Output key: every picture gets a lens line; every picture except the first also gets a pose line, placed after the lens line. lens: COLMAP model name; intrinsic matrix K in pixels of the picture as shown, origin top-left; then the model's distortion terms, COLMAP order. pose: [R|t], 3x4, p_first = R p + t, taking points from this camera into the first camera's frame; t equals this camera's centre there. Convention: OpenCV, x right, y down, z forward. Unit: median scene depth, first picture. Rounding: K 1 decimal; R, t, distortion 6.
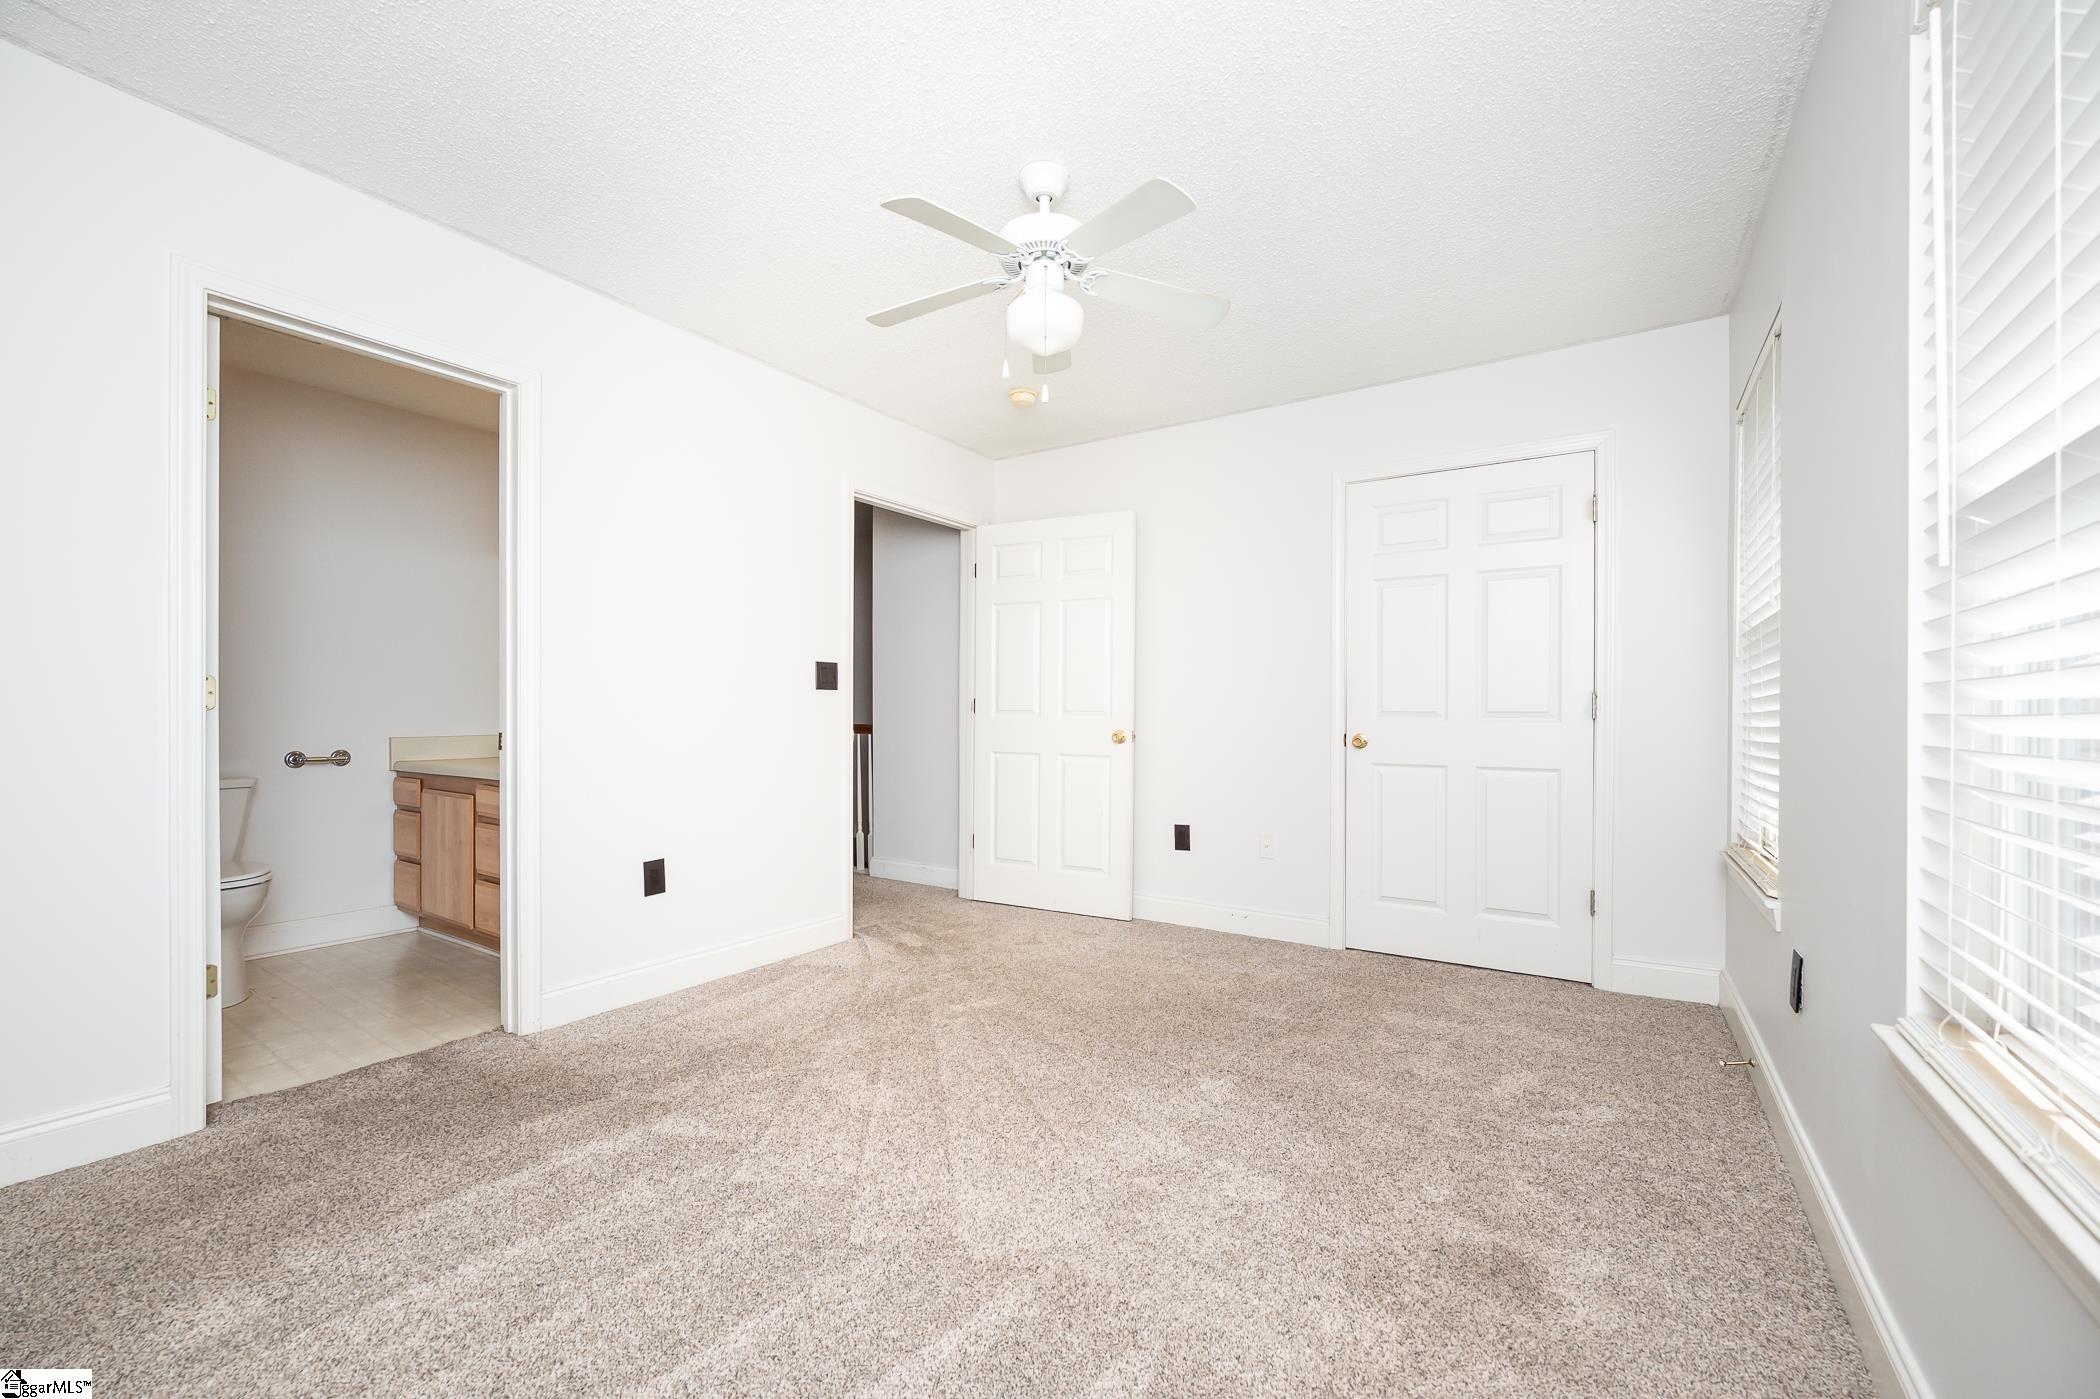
lens RADIAL K [[848.9, 0, 1061.5], [0, 848.9, 707.7], [0, 0, 1]] dist [-0.007360, -0.000267]
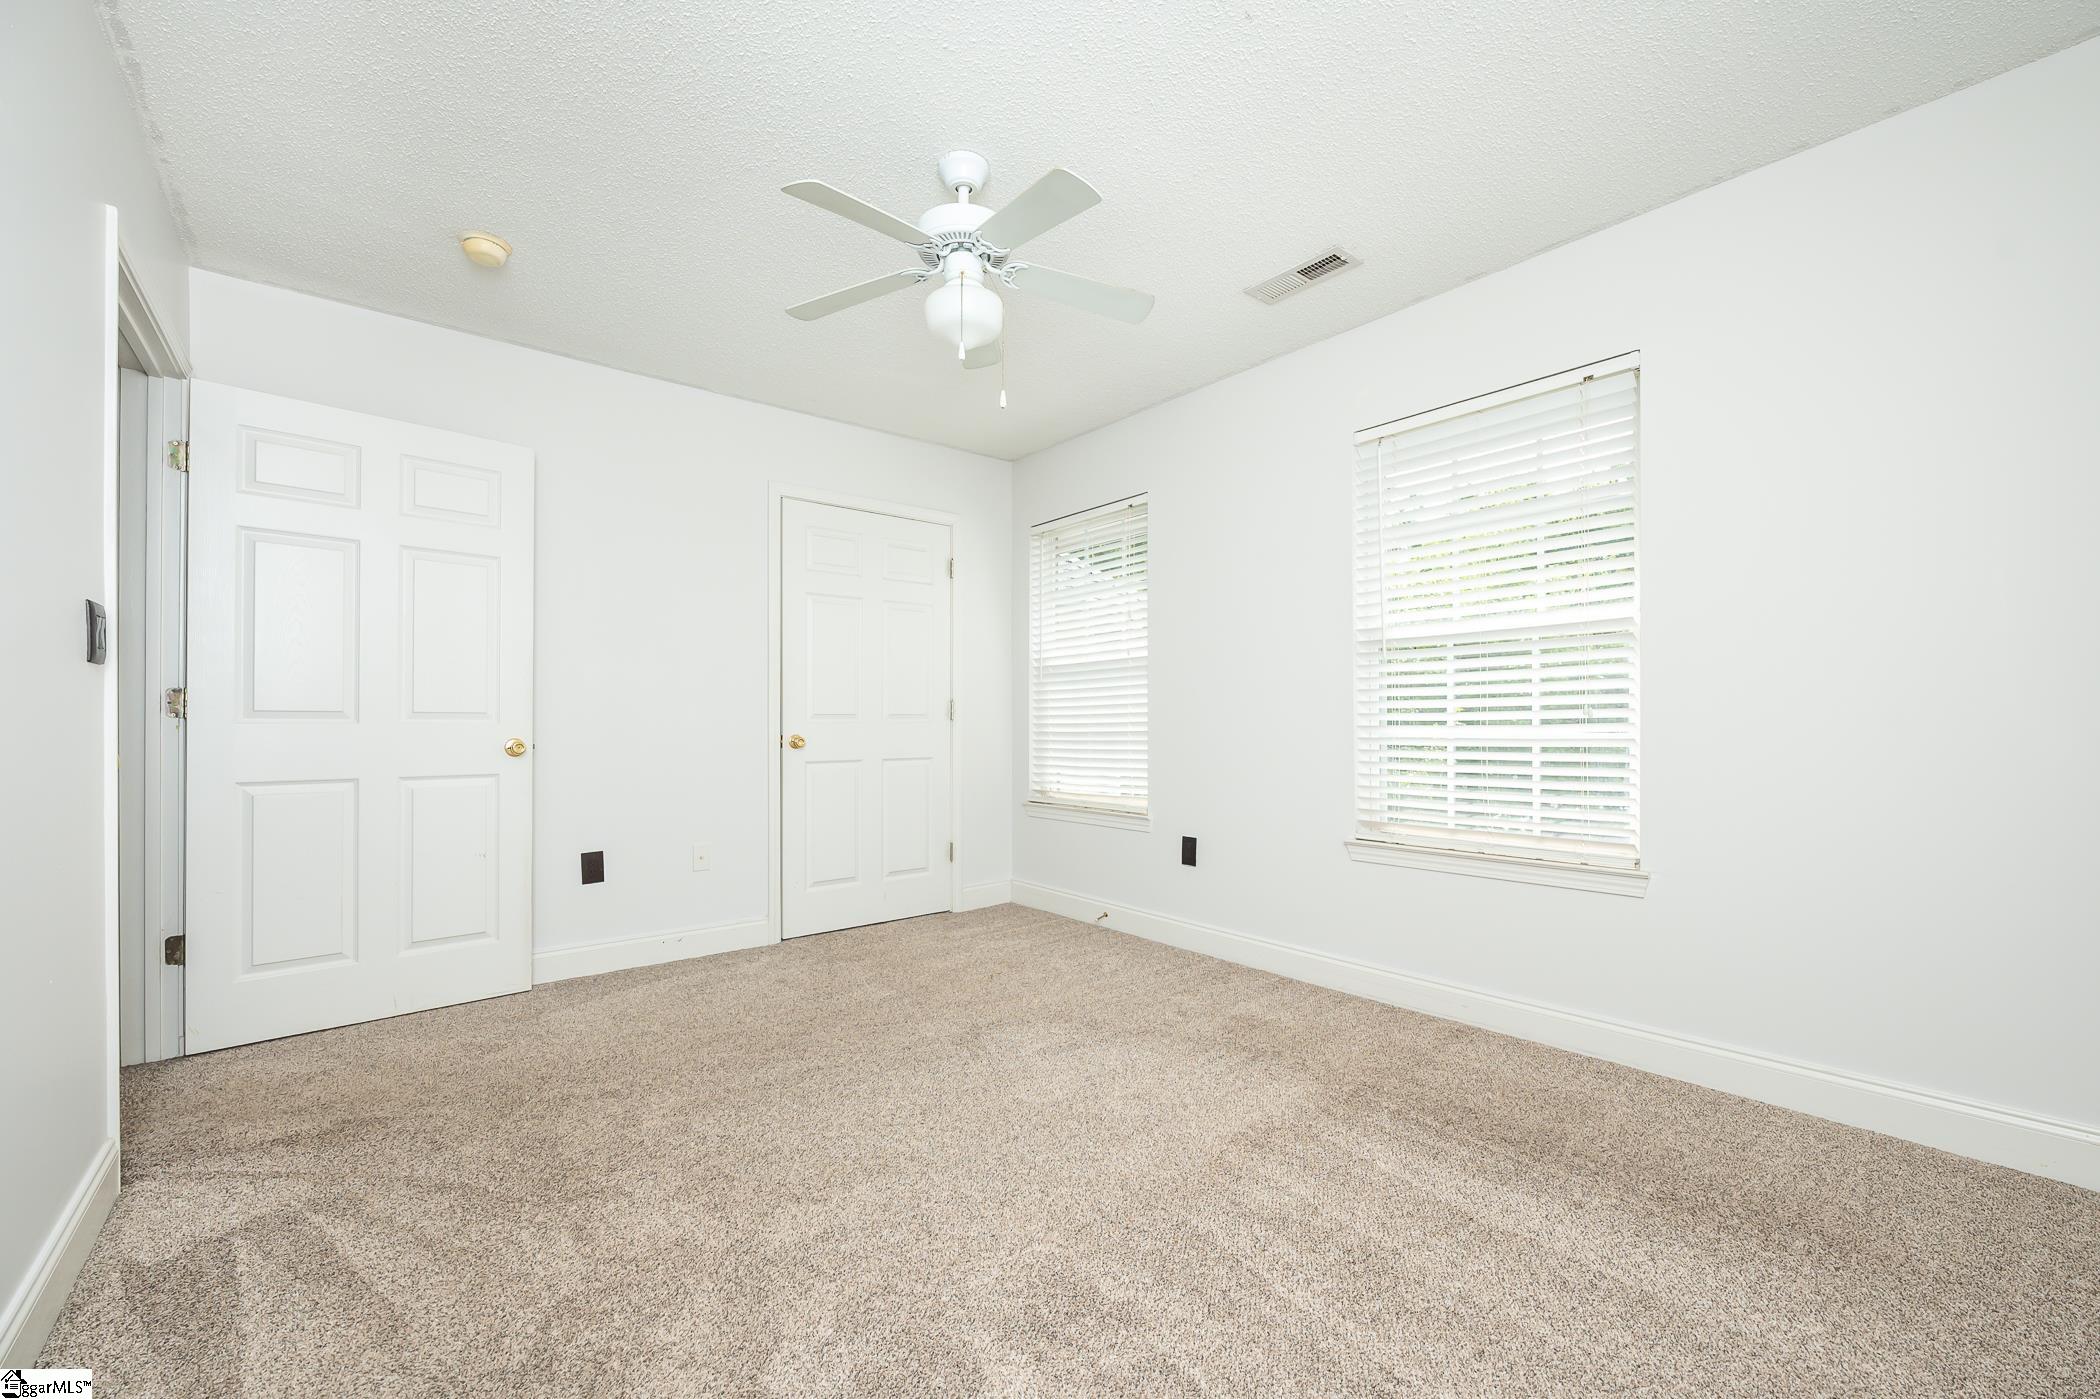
lens RADIAL K [[848.9, 0, 1068.3], [0, 848.9, 709.8], [0, 0, 1]] dist [-0.007360, -0.000267]
pose [[0.285331, 0.005975, 0.958410, -0.508944], [-0.005703, 0.999973, -0.004536, 0.001963], [-0.958412, -0.004171, 0.285357, 0.326421]]
